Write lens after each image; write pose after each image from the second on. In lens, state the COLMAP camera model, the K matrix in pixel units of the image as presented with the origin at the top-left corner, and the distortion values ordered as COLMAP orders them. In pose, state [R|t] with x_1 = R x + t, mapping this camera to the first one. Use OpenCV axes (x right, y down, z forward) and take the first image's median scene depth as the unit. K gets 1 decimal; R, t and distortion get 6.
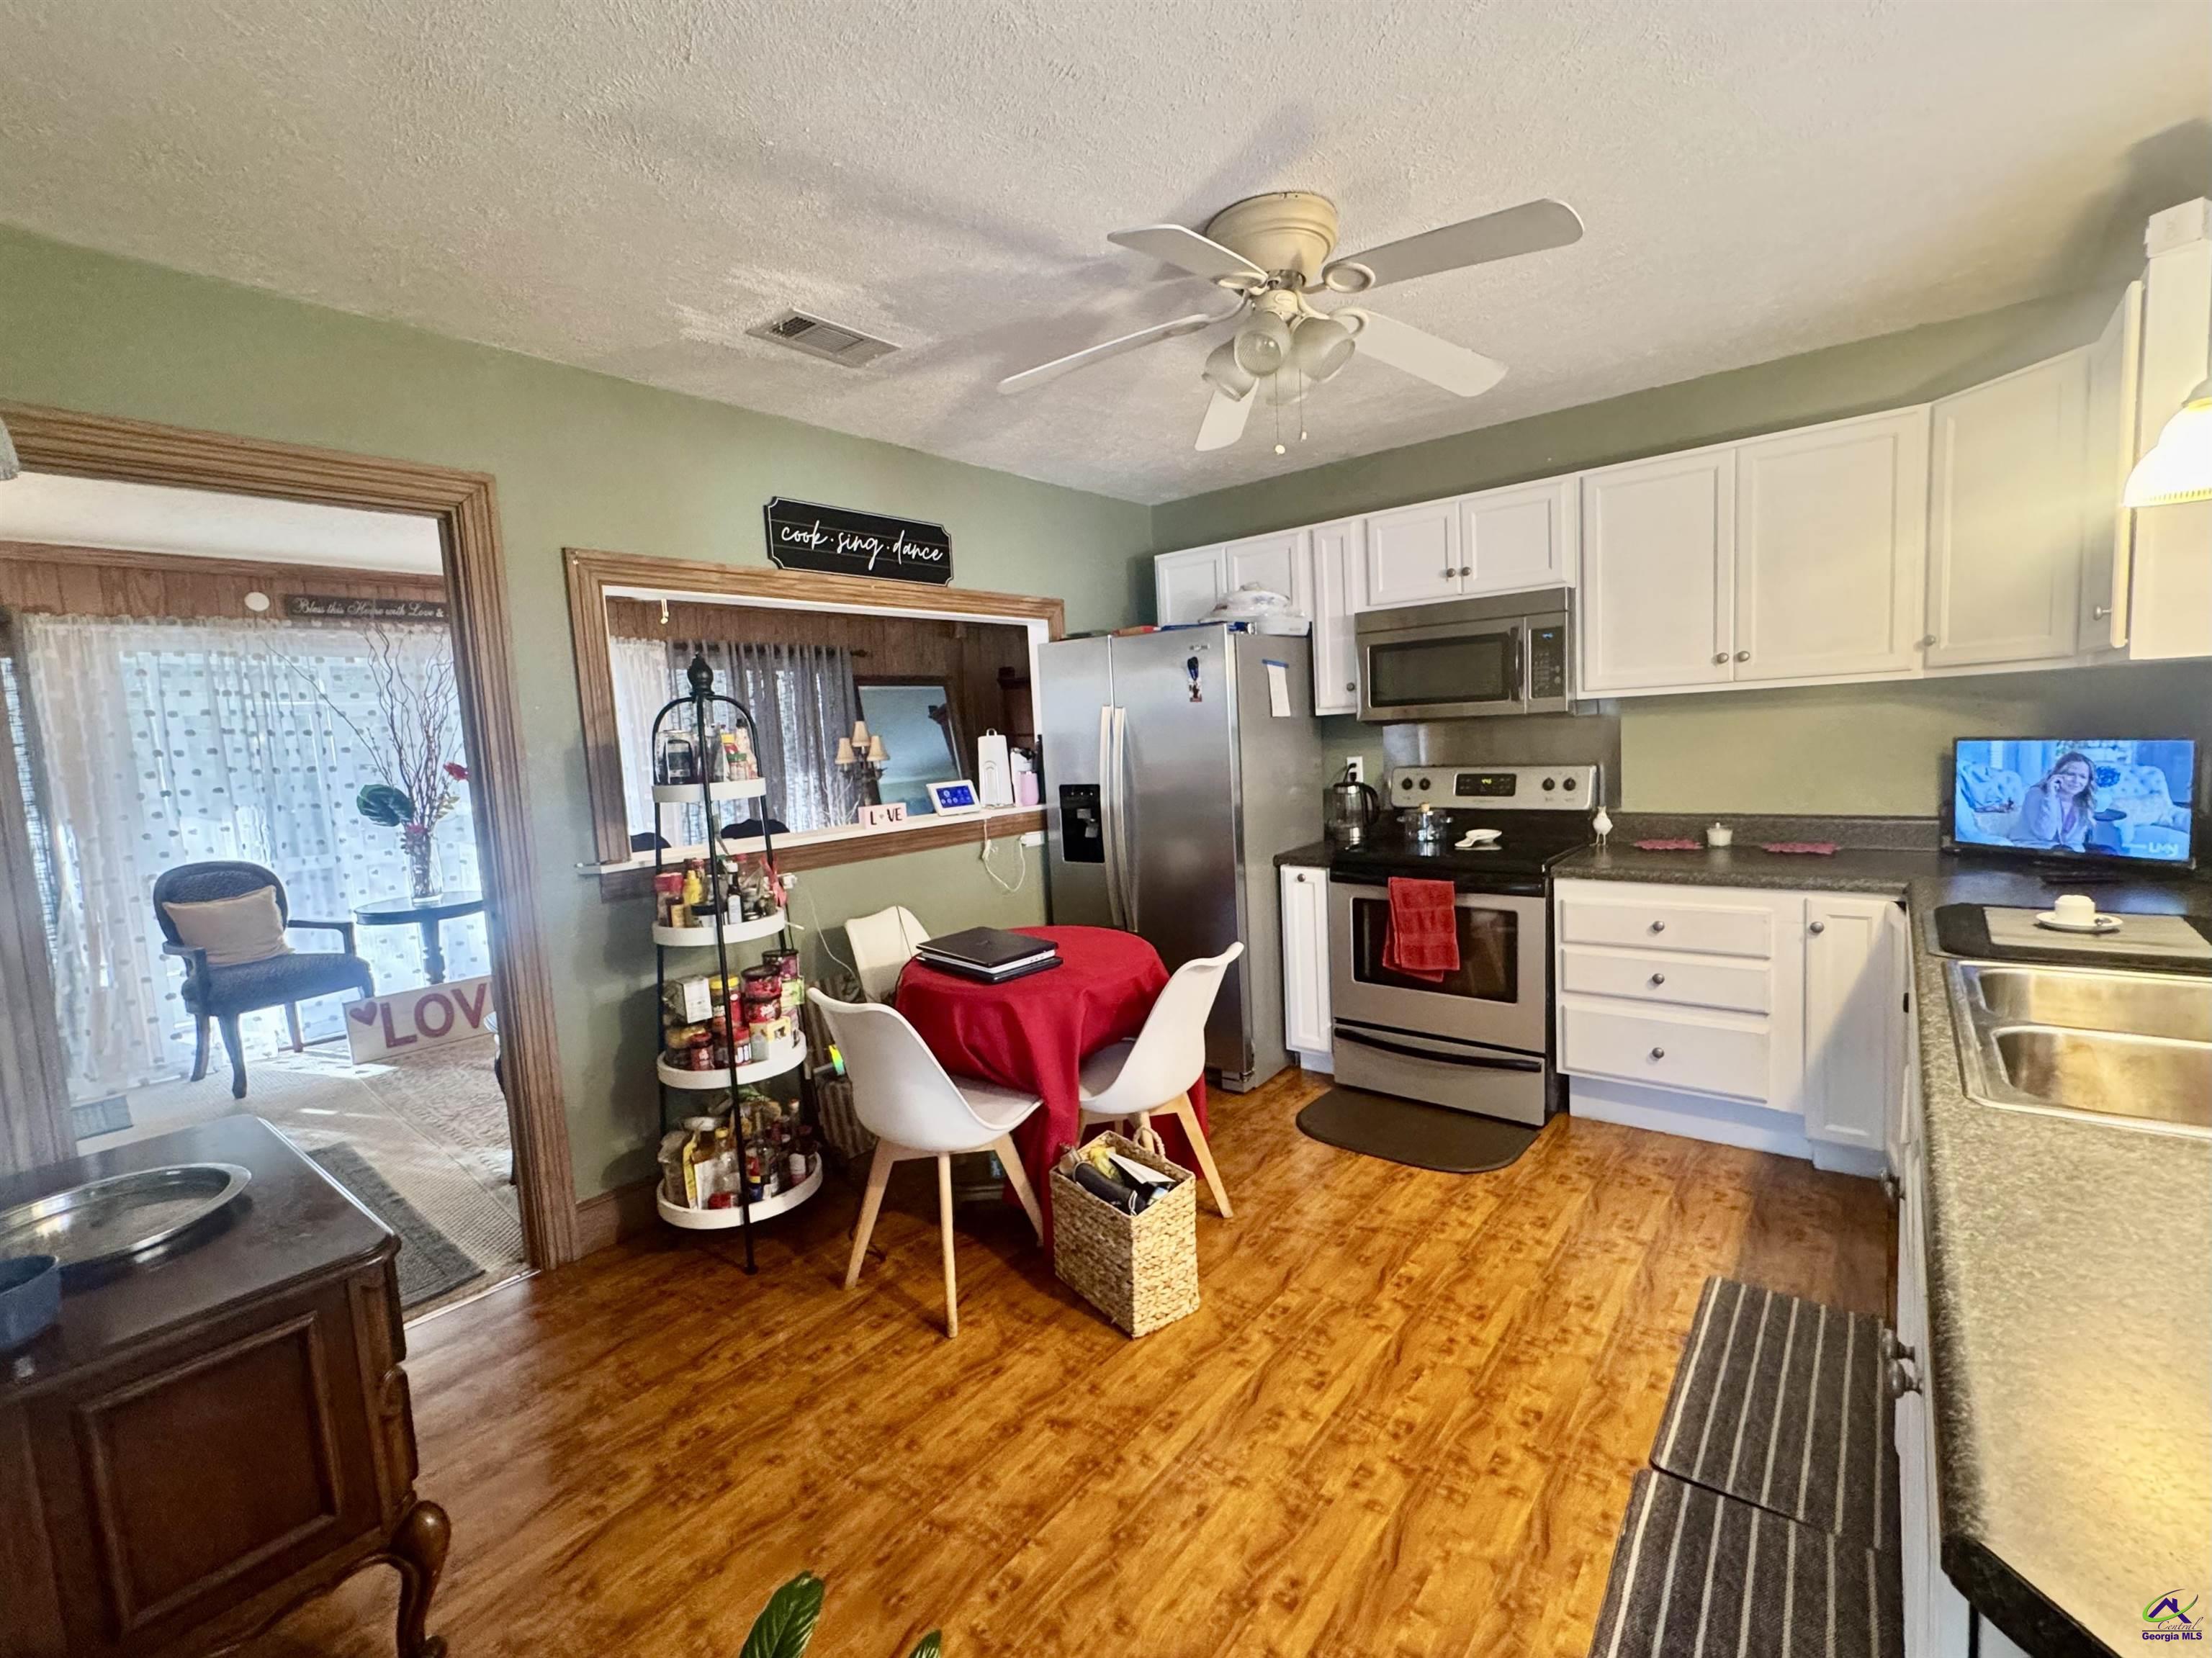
lens RADIAL K [[968.7, 0, 1110.2], [0, 968.7, 820.8], [0, 0, 1]] dist [-0.000962, 0.000533]
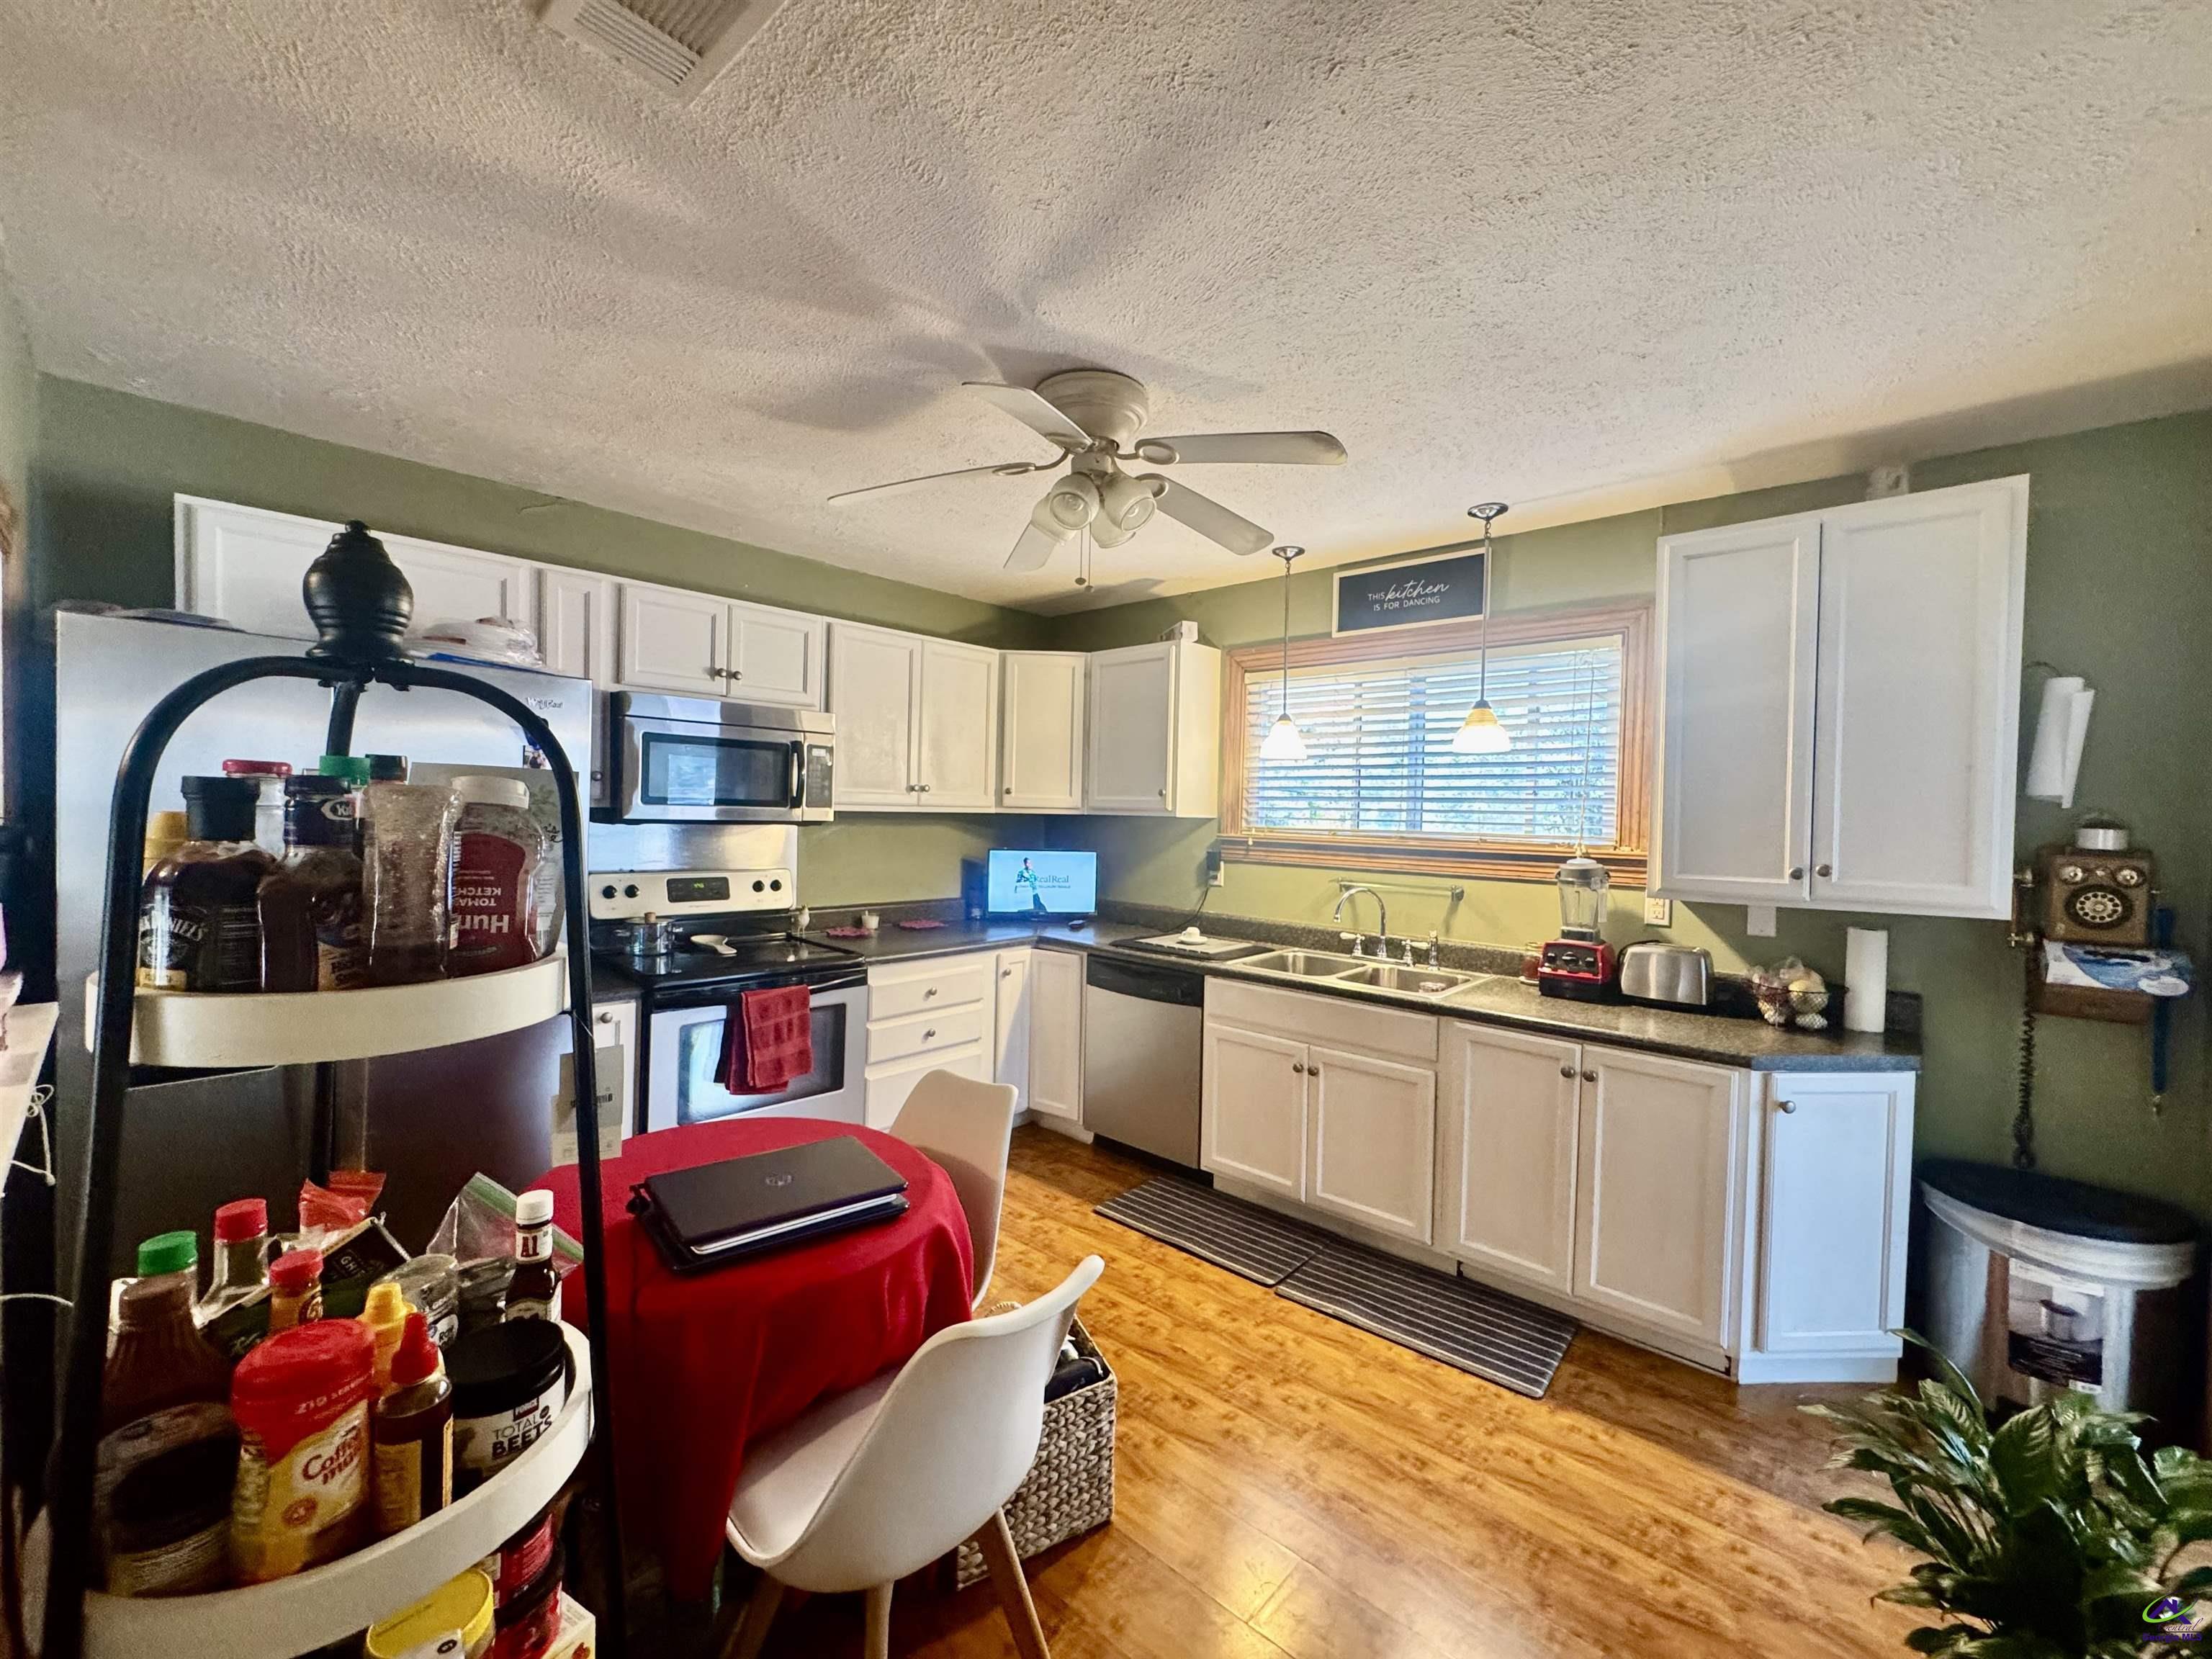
lens RADIAL K [[886.6, 0, 1097.7], [0, 886.6, 825.4], [0, 0, 1]] dist [-0.001080, 0.000584]
pose [[0.063282, 0.036107, 0.997342, -0.641956], [0.061297, 0.997318, -0.039996, -0.054668], [-0.996111, 0.063665, 0.060899, 0.729981]]
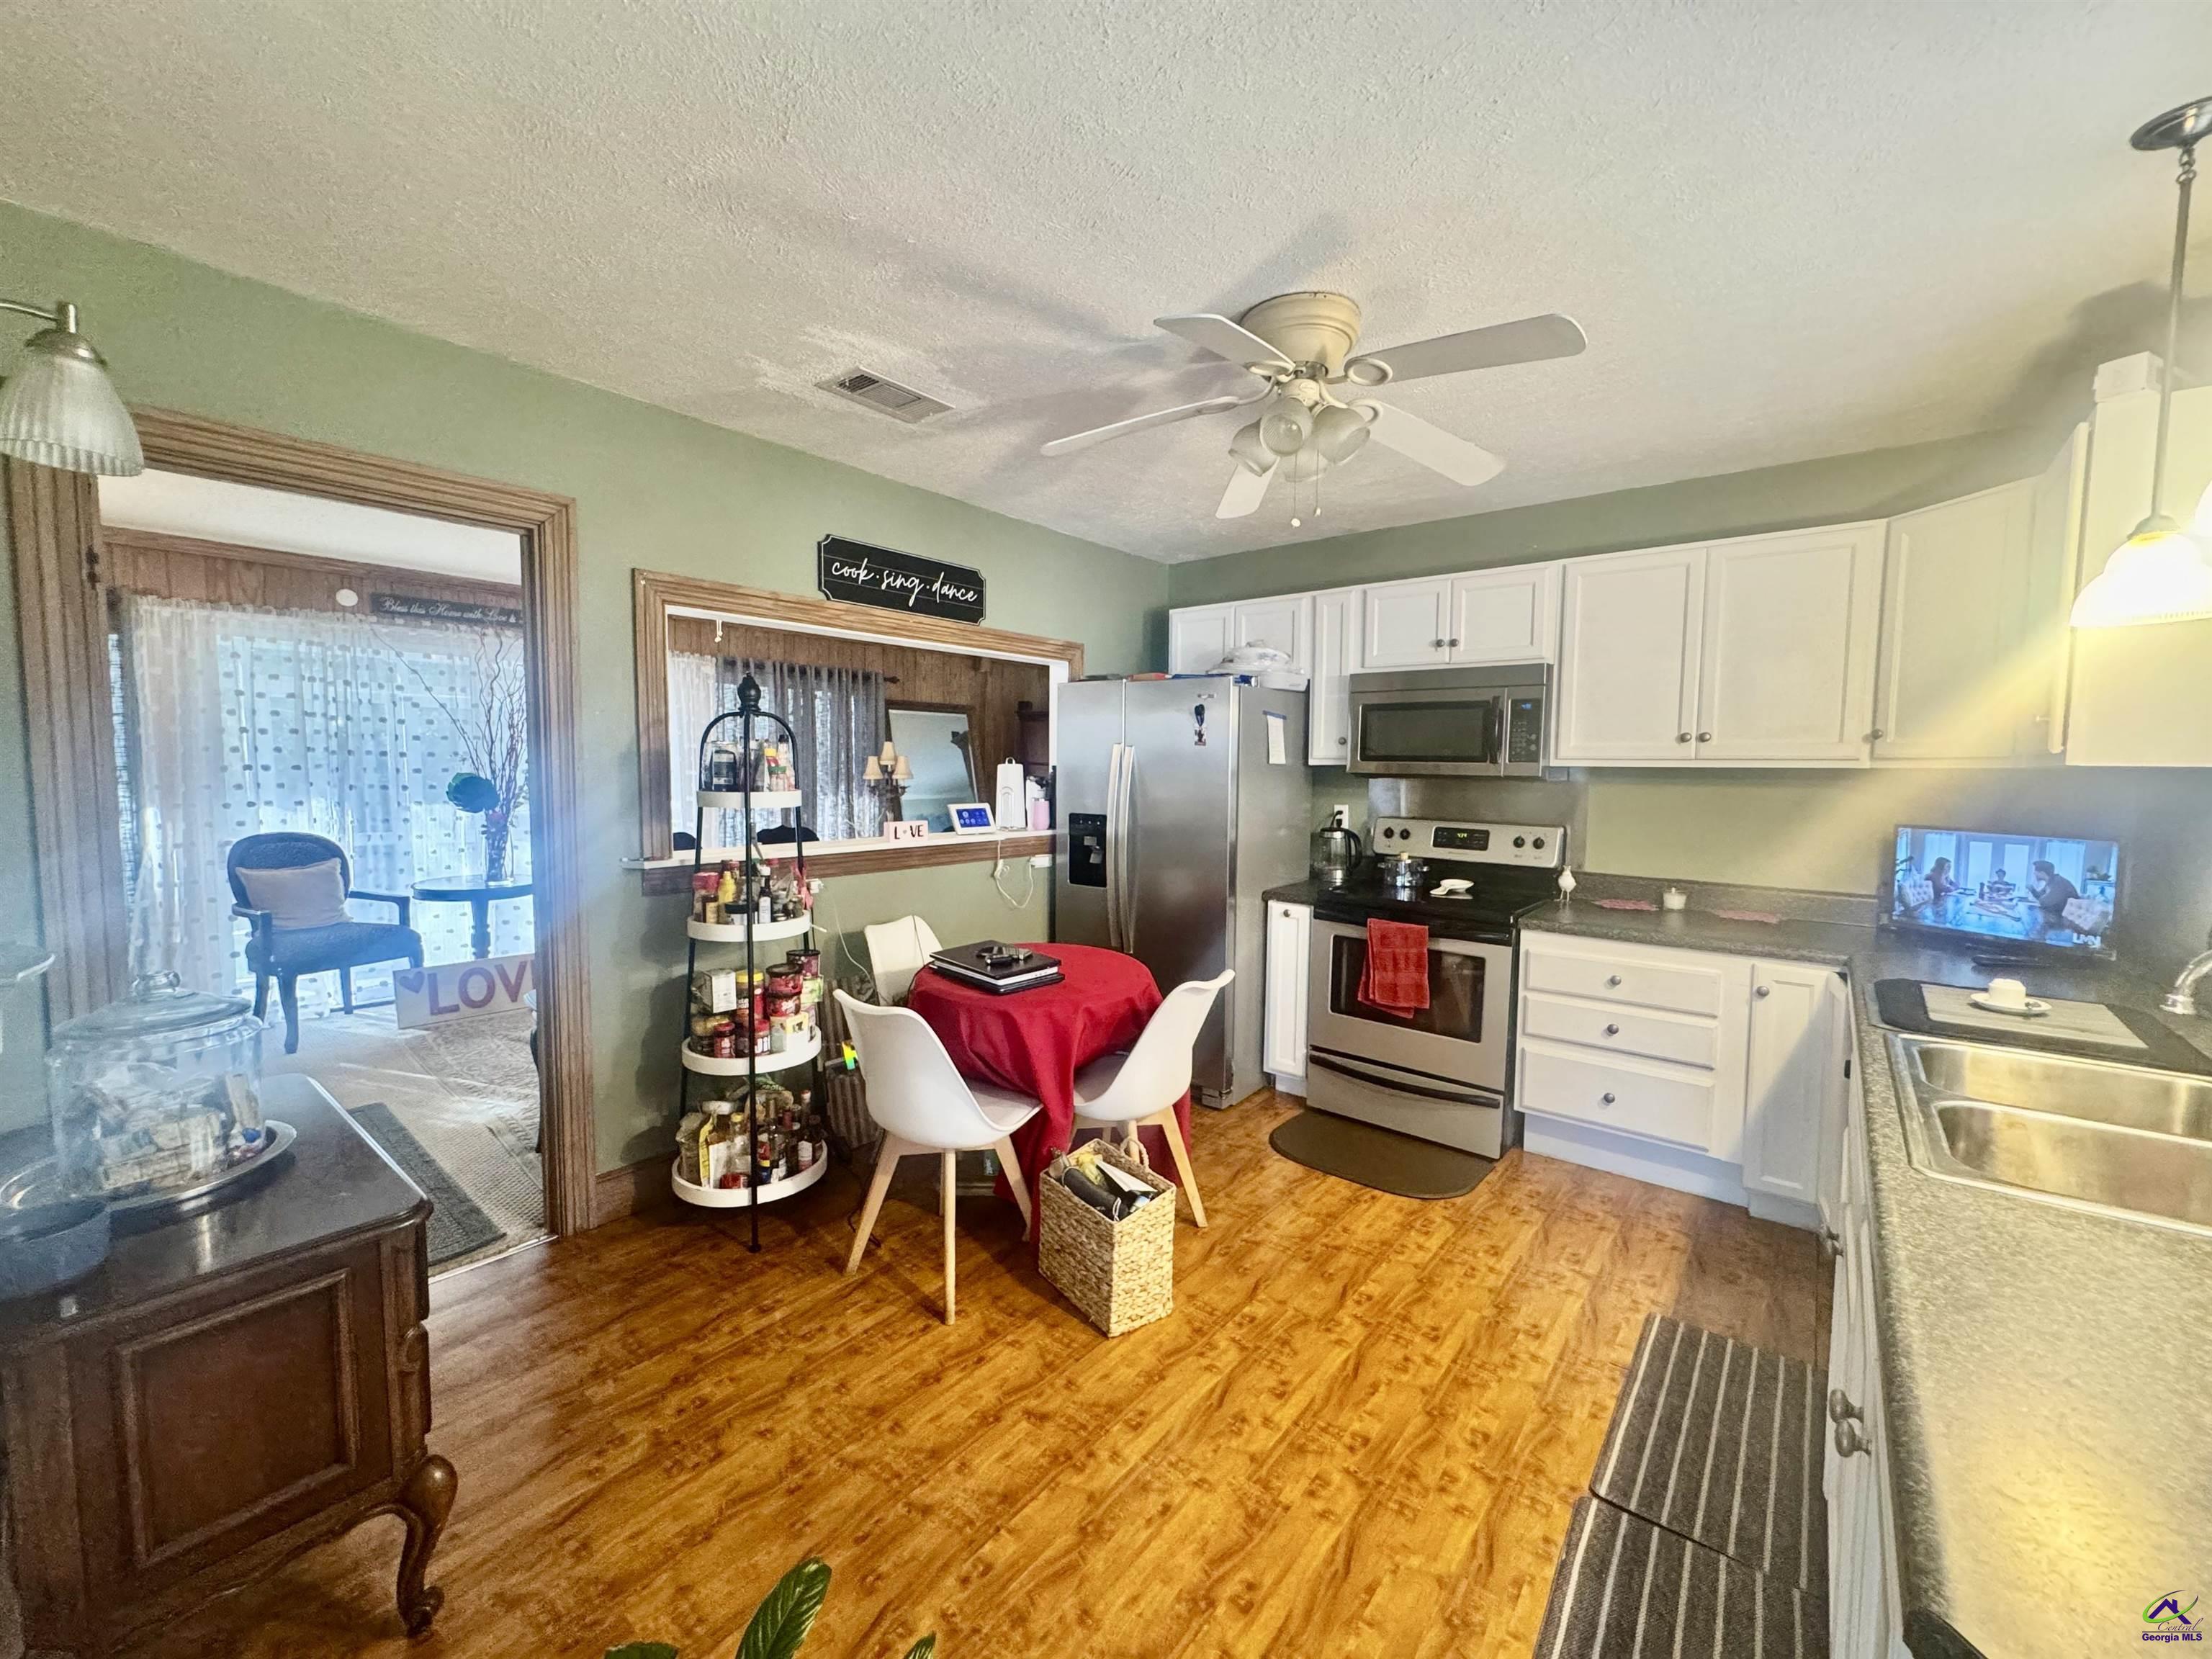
lens RADIAL K [[886.6, 0, 1111.1], [0, 886.6, 822.0], [0, 0, 1]] dist [-0.001080, 0.000584]
pose [[0.997902, 0.064724, 0.001379, -0.009426], [-0.064663, 0.997534, -0.027292, -0.004167], [-0.003142, 0.027145, 0.999627, 0.007159]]
